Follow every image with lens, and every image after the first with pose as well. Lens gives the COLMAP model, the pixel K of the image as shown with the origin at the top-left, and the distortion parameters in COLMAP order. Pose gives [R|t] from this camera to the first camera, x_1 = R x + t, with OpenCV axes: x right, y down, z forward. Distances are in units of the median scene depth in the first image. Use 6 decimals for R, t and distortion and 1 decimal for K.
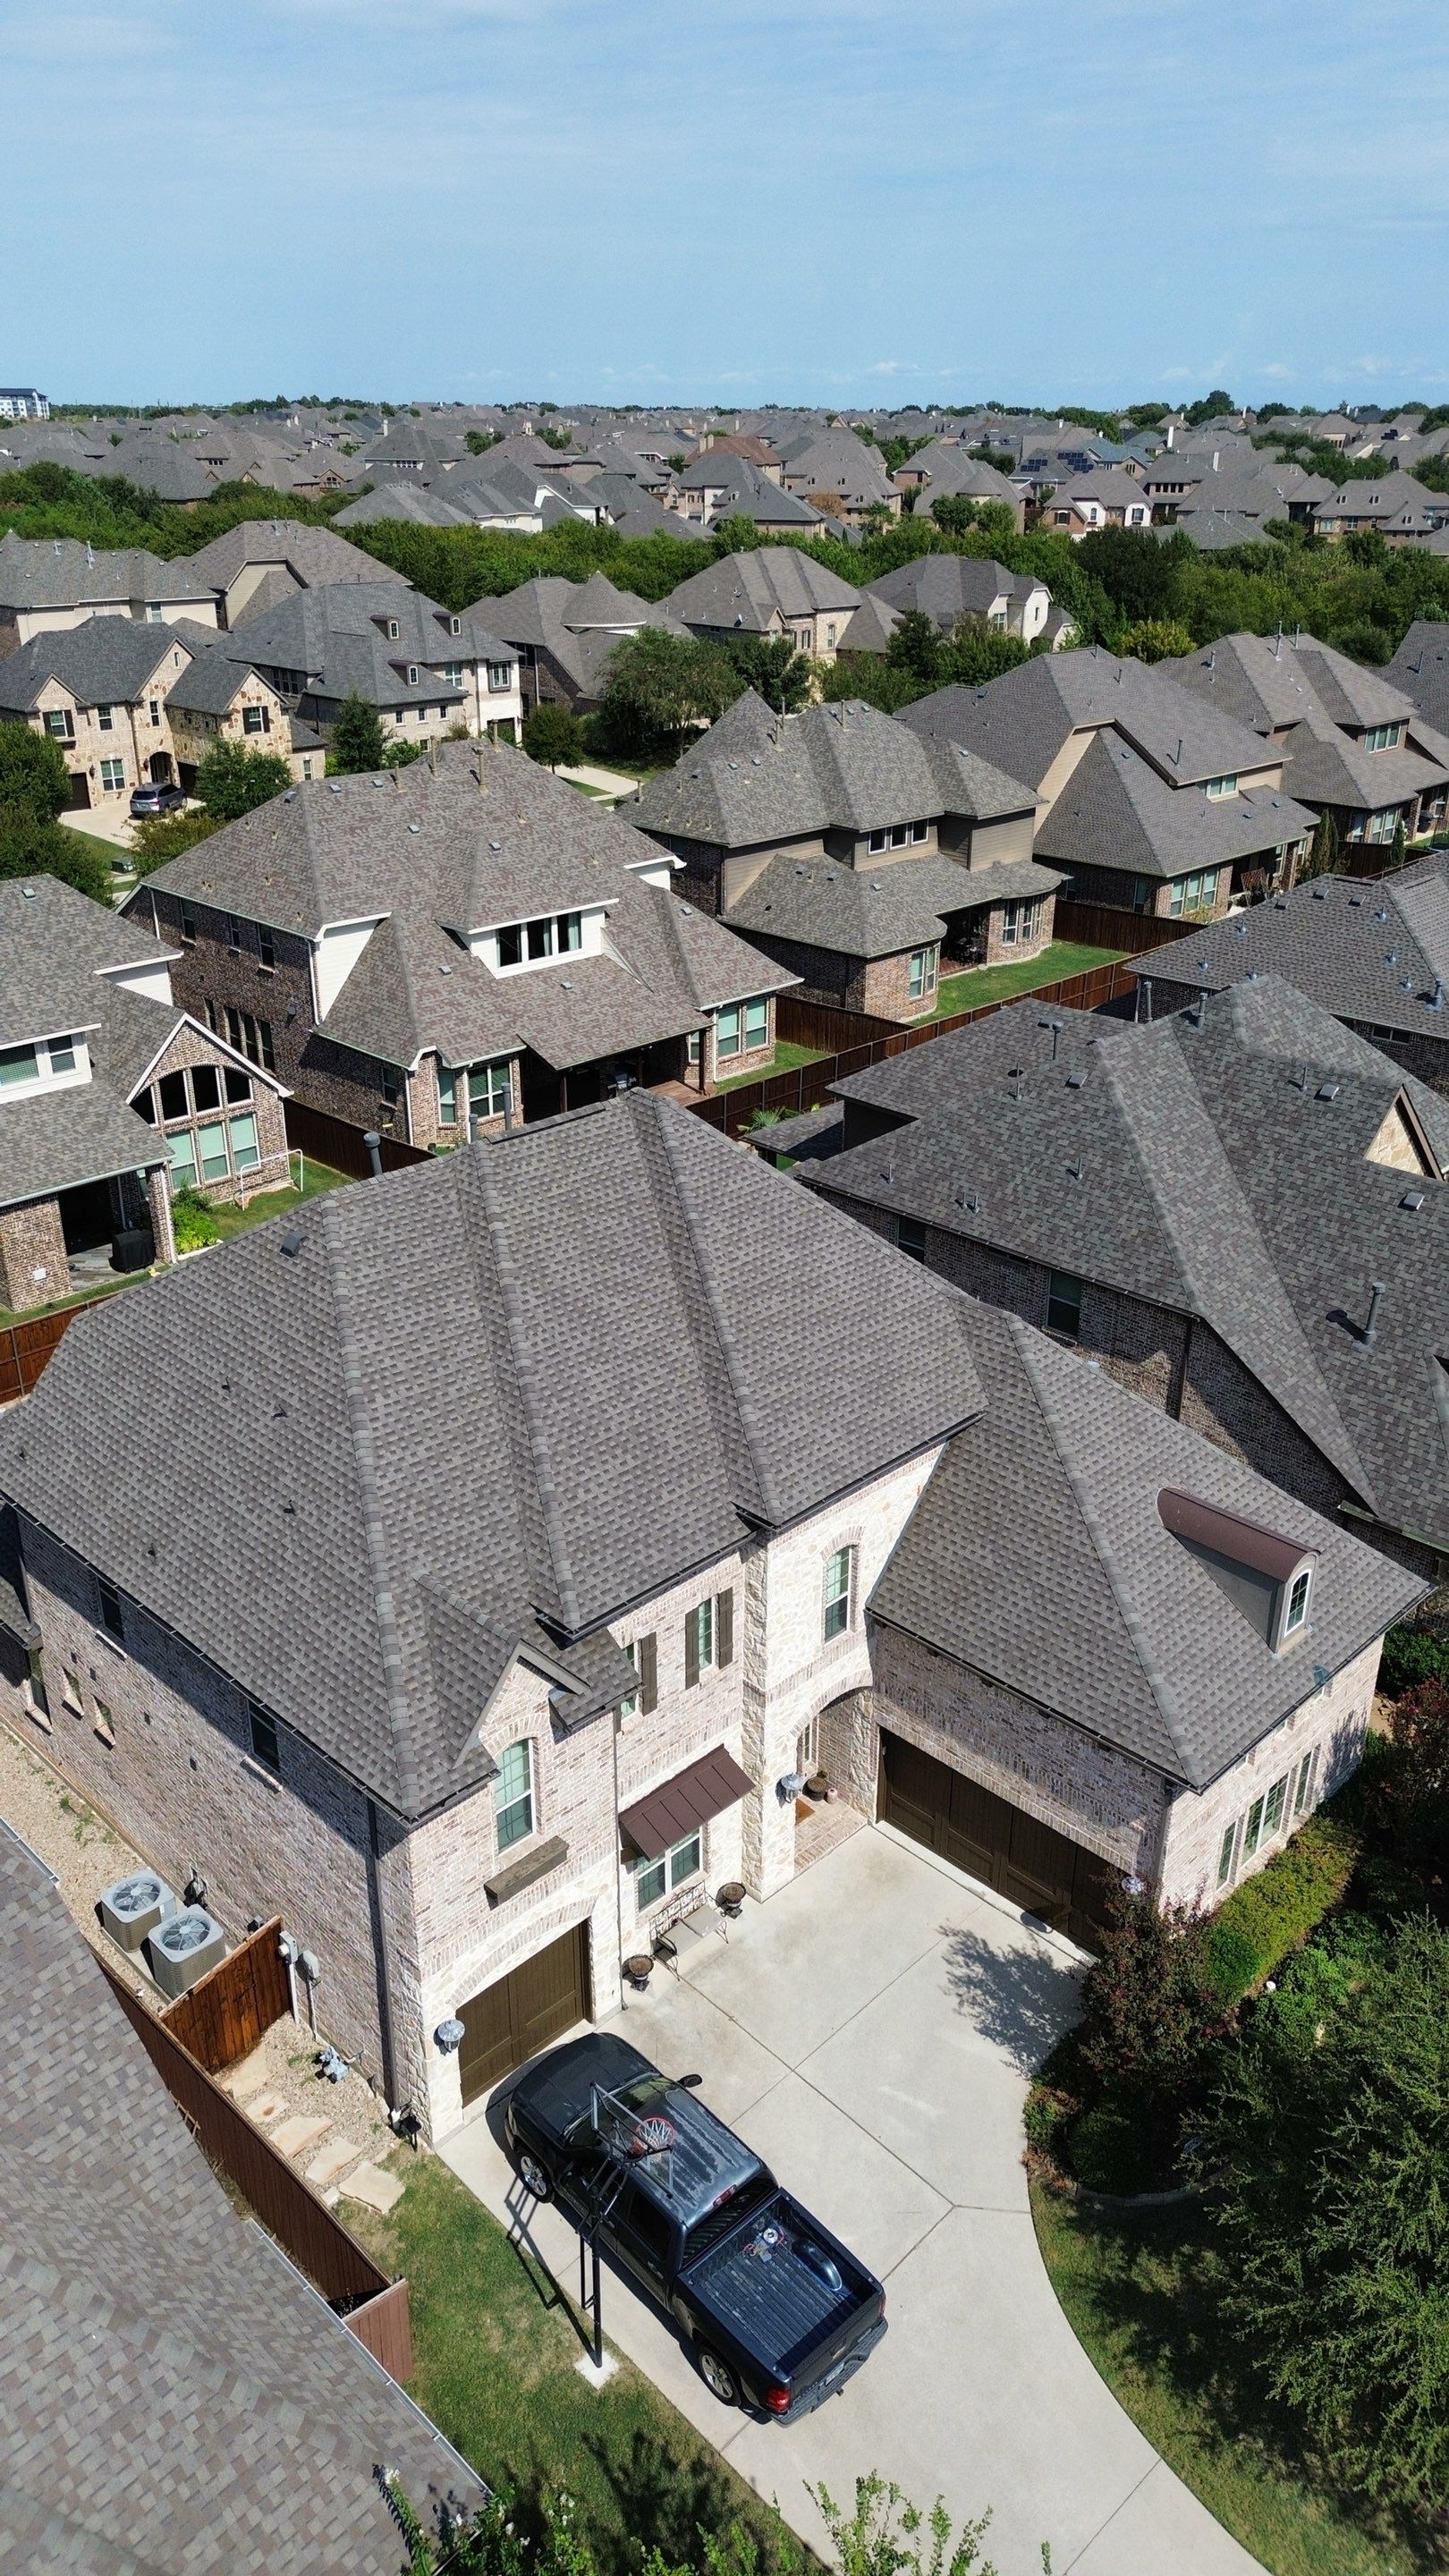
lens RADIAL K [[1830.1, 0, 725.1], [0, 1830.1, 1286.0], [0, 0, 1]] dist [0.086816, -0.091974]
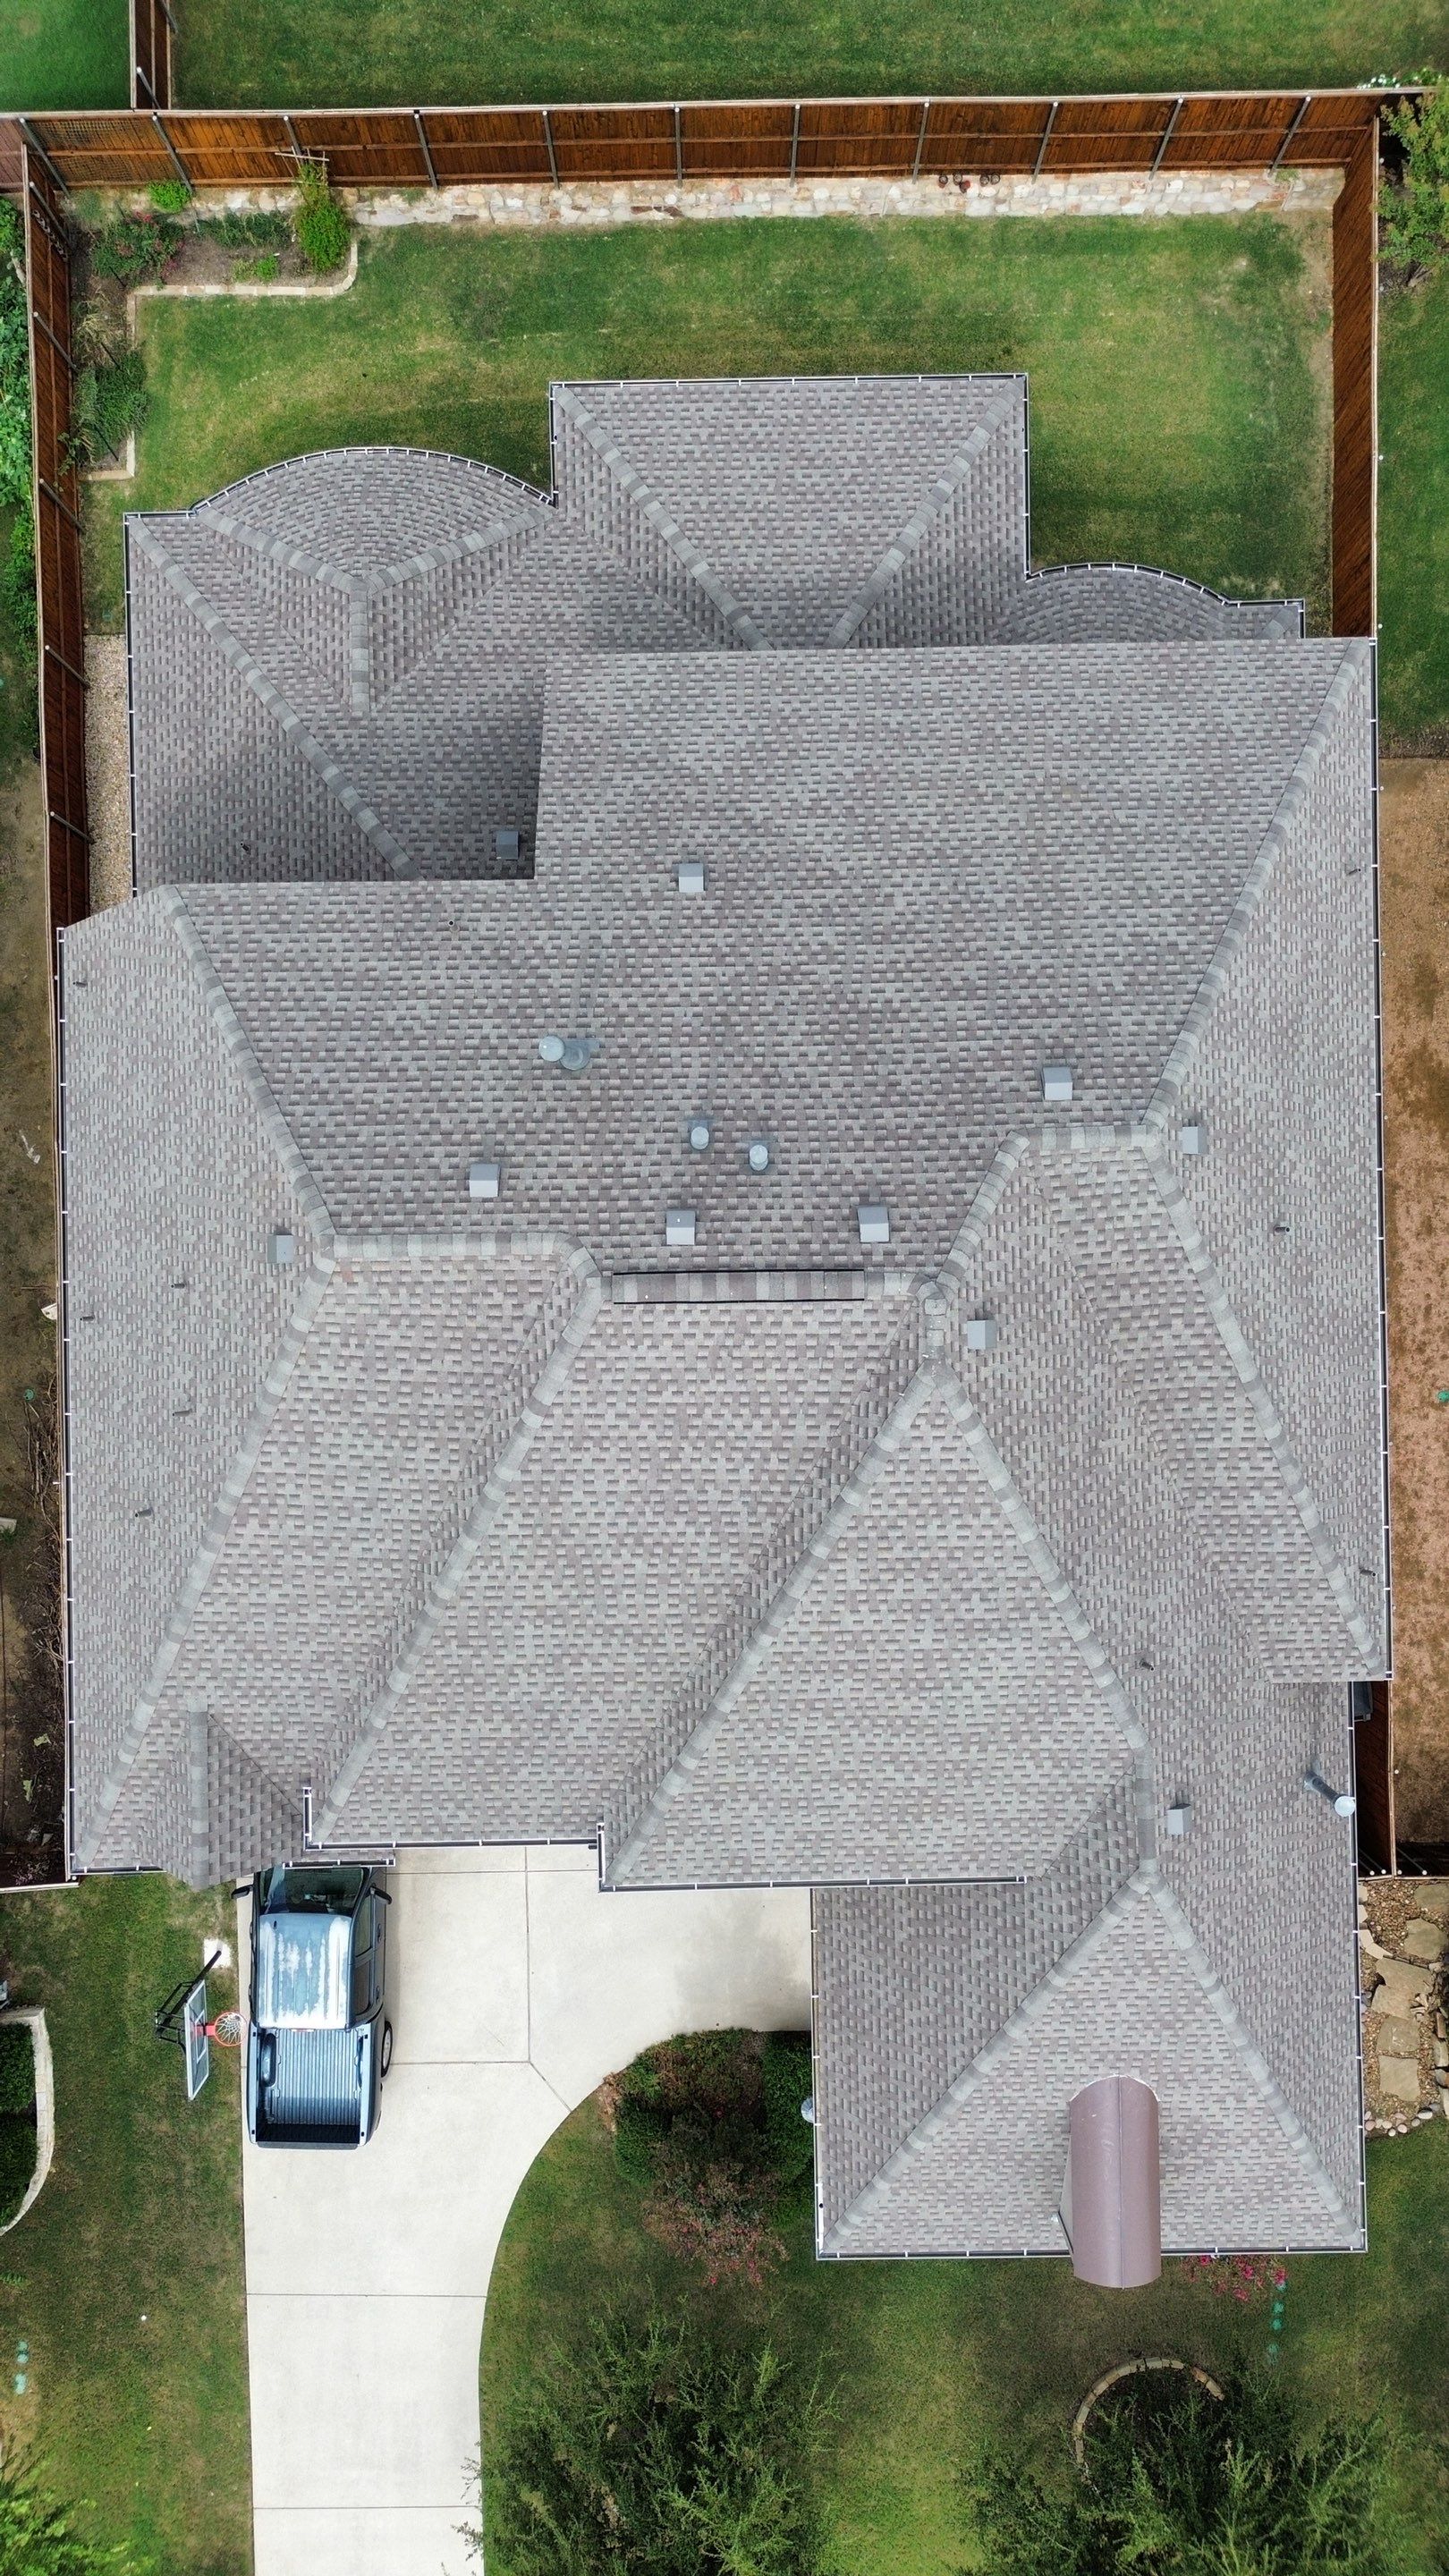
lens RADIAL K [[1830.1, 0, 713.5], [0, 1830.1, 1290.3], [0, 0, 1]] dist [0.086816, -0.091974]
pose [[0.715525, 0.698481, -0.012170, -0.097967], [-0.285359, 0.308134, 0.907537, -0.620248], [0.637647, -0.645893, 0.419795, 0.757807]]
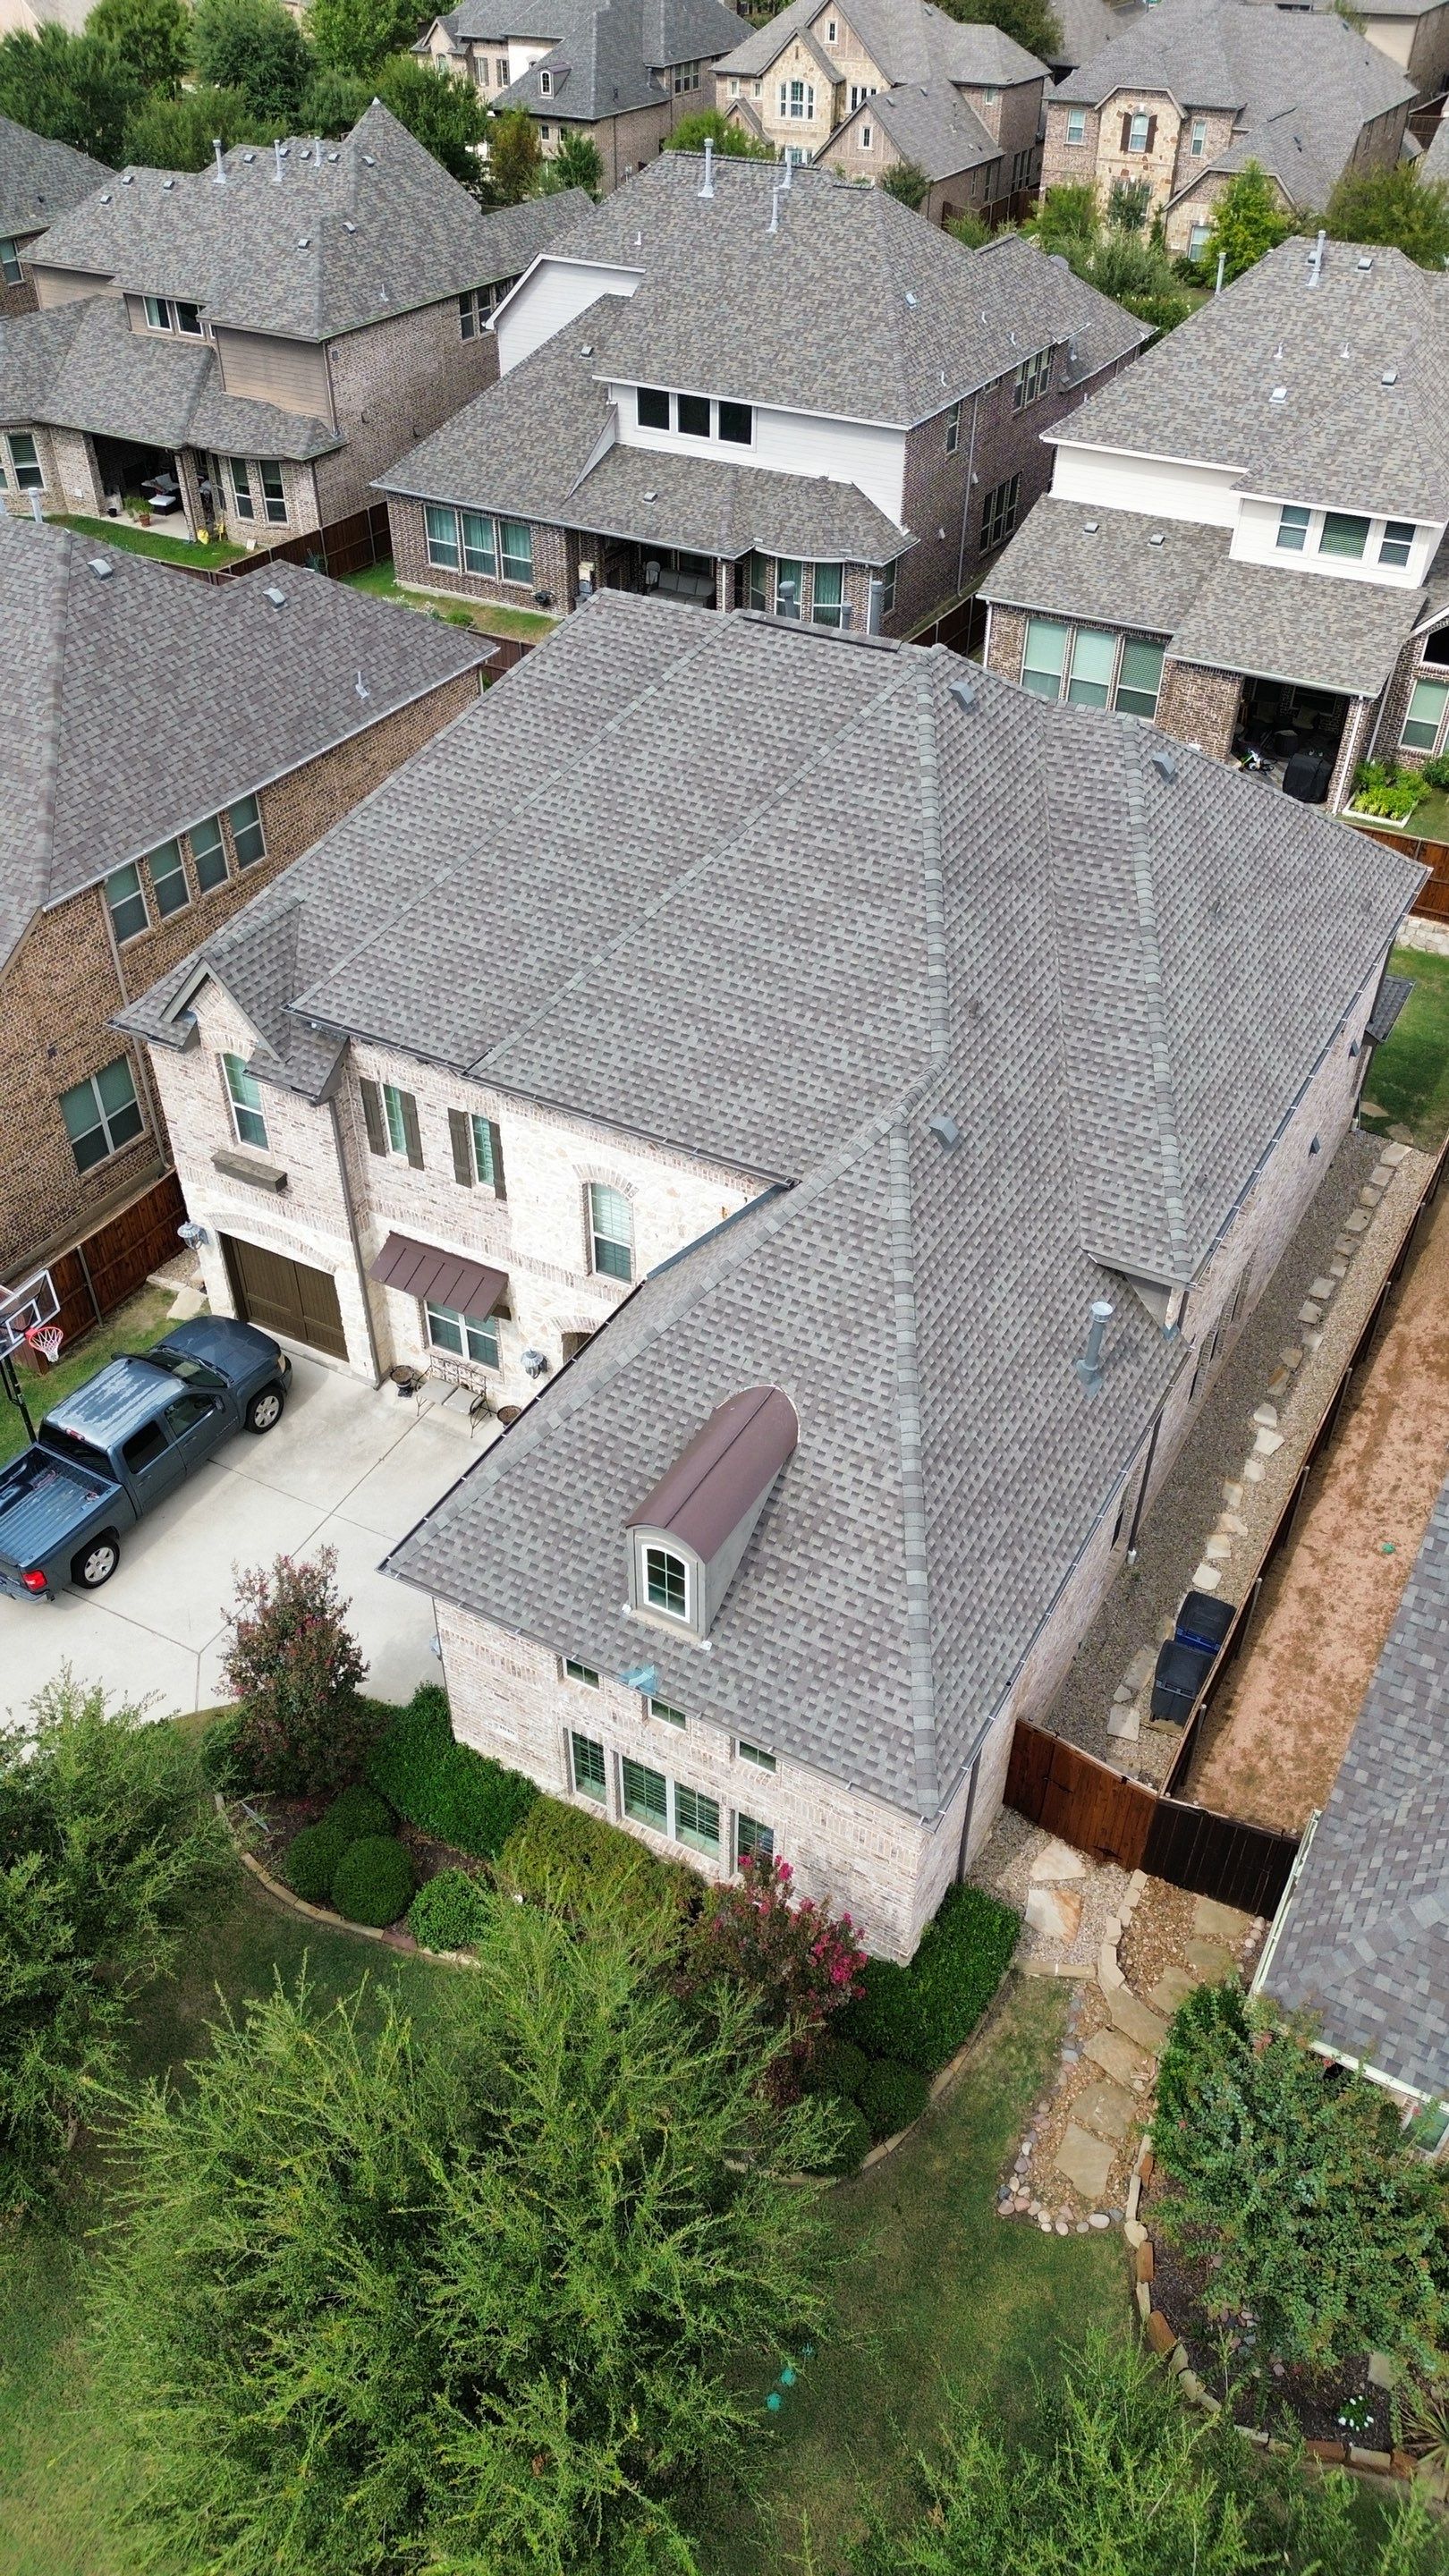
lens RADIAL K [[1830.1, 0, 711.5], [0, 1830.1, 1277.4], [0, 0, 1]] dist [0.086816, -0.091974]
pose [[0.262998, 0.612283, -0.745615, 0.722919], [-0.410003, 0.770494, 0.488095, -0.259477], [0.873344, 0.177336, 0.453676, 0.622218]]
